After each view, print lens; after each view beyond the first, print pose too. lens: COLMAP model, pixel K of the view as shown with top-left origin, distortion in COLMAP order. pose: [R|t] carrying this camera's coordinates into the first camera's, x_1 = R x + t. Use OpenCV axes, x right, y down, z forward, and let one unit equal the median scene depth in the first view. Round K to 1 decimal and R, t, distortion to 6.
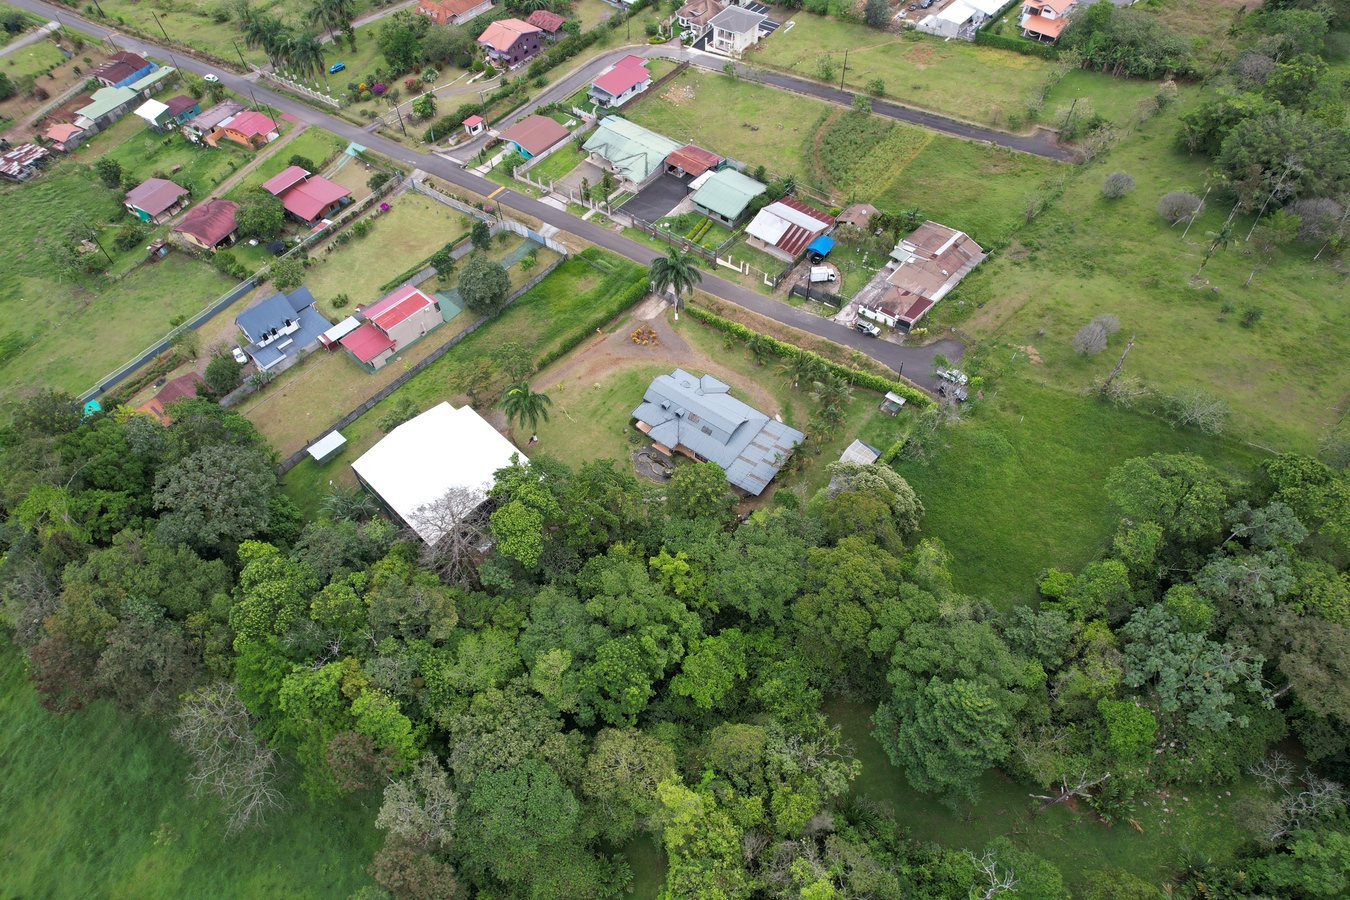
lens RADIAL K [[844.7, 0, 675.0], [0, 844.7, 450.0], [0, 0, 1]] dist [-0.070610, 0.063824]
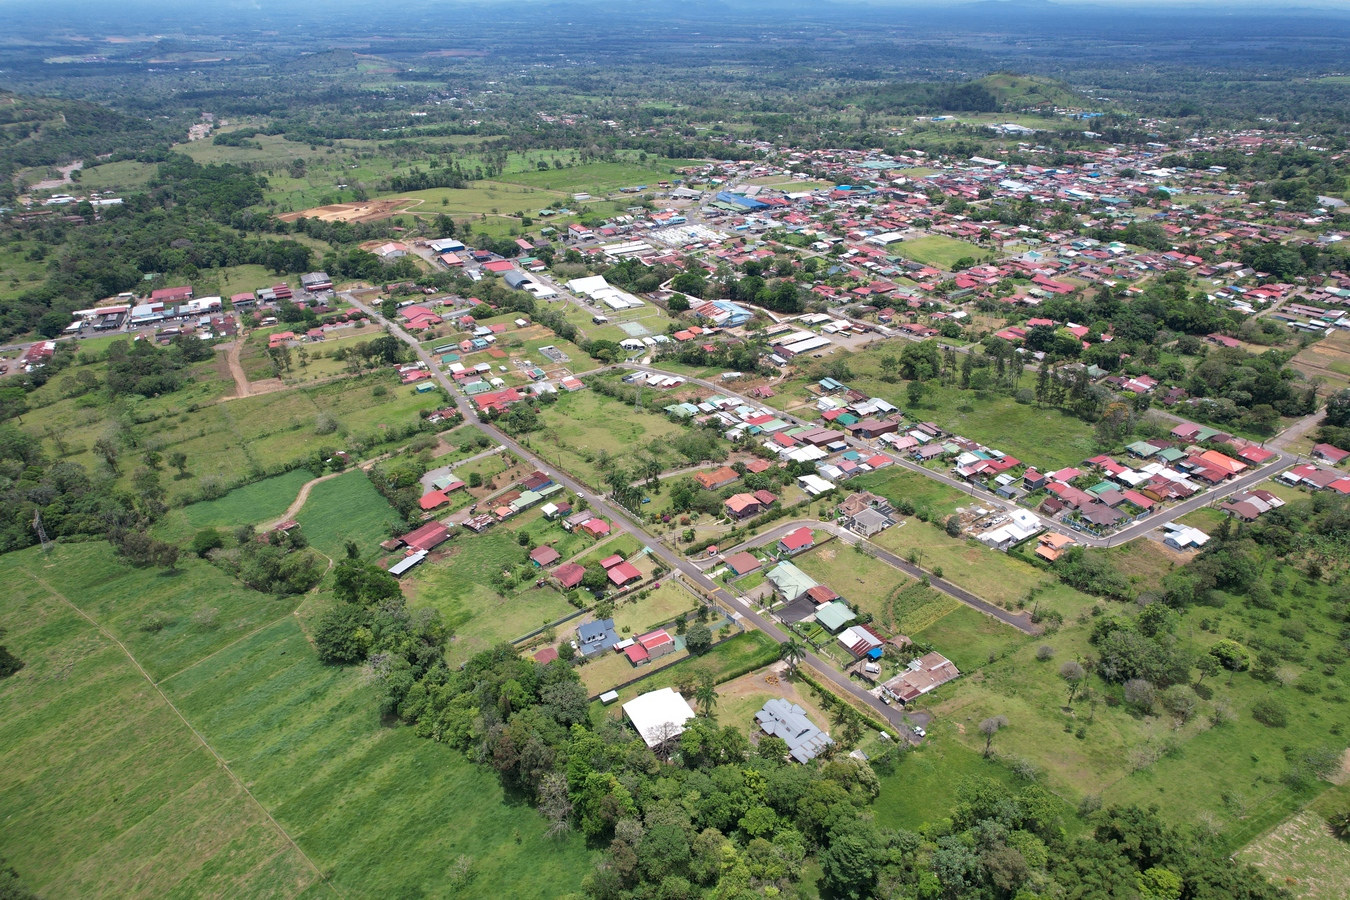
lens RADIAL K [[844.7, 0, 675.0], [0, 844.7, 450.0], [0, 0, 1]] dist [-0.070610, 0.063824]
pose [[0.952308, 0.147675, -0.267023, 0.160010], [-0.244972, 0.891746, -0.380496, 0.156510], [0.181927, 0.427762, 0.885394, -0.833984]]
